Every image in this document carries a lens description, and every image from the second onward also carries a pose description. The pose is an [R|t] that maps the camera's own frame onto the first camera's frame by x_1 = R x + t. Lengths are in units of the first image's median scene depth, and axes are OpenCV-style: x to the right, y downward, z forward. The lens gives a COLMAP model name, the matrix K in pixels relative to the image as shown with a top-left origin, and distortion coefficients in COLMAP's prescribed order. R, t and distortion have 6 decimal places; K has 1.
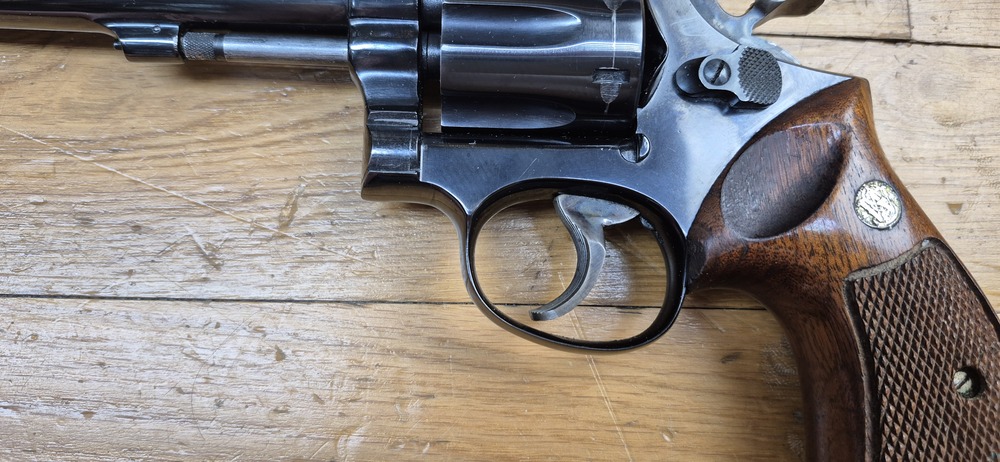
lens RADIAL K [[740.8, 0, 501.5], [0, 740.8, 211.3], [0, 0, 1]] dist [0.050114, -0.133020]
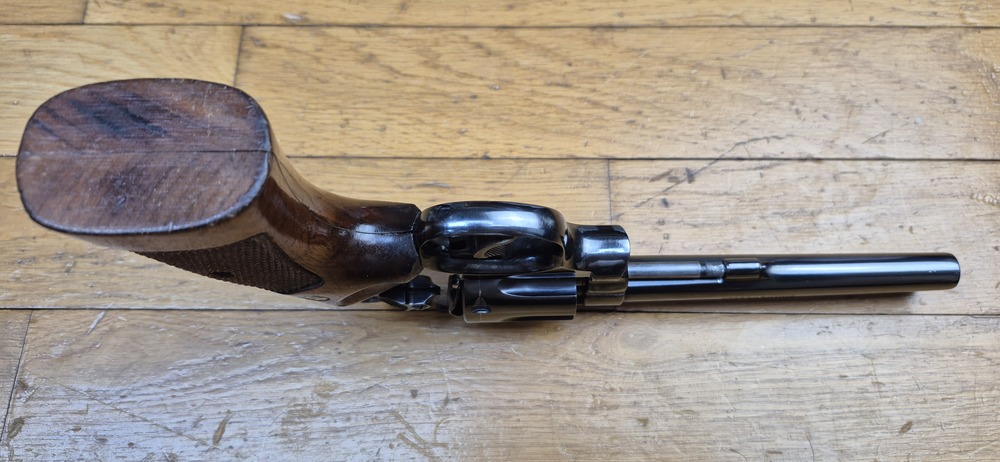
lens RADIAL K [[740.8, 0, 508.6], [0, 740.8, 201.6], [0, 0, 1]] dist [0.050114, -0.133020]
pose [[0.996299, -0.038852, -0.076671, 0.551217], [0.019402, 0.970645, -0.239734, -0.099022], [0.083734, 0.237360, 0.967806, -0.736046]]
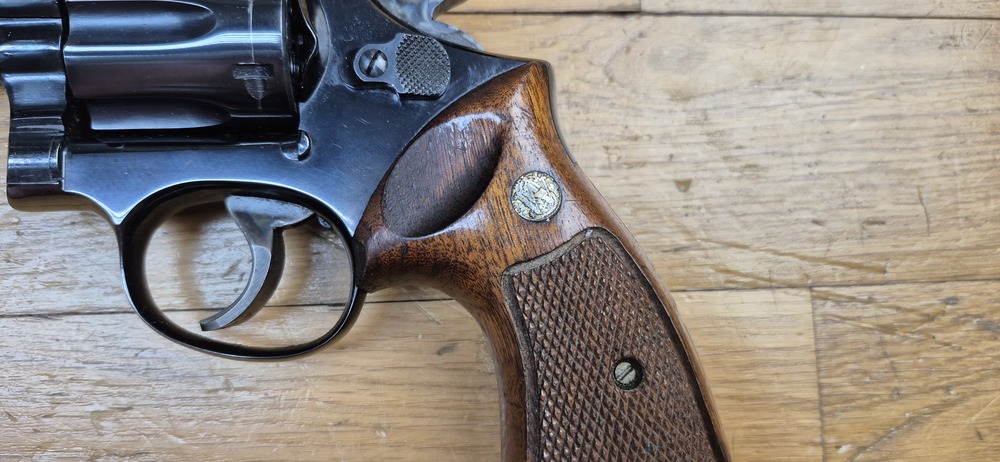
lens RADIAL K [[740.8, 0, 510.9], [0, 740.8, 221.5], [0, 0, 1]] dist [0.050114, -0.133020]
pose [[0.997718, -0.047684, 0.047807, 0.392888], [0.044267, 0.996554, 0.070152, -0.041548], [-0.050987, -0.067876, 0.996390, 0.031575]]
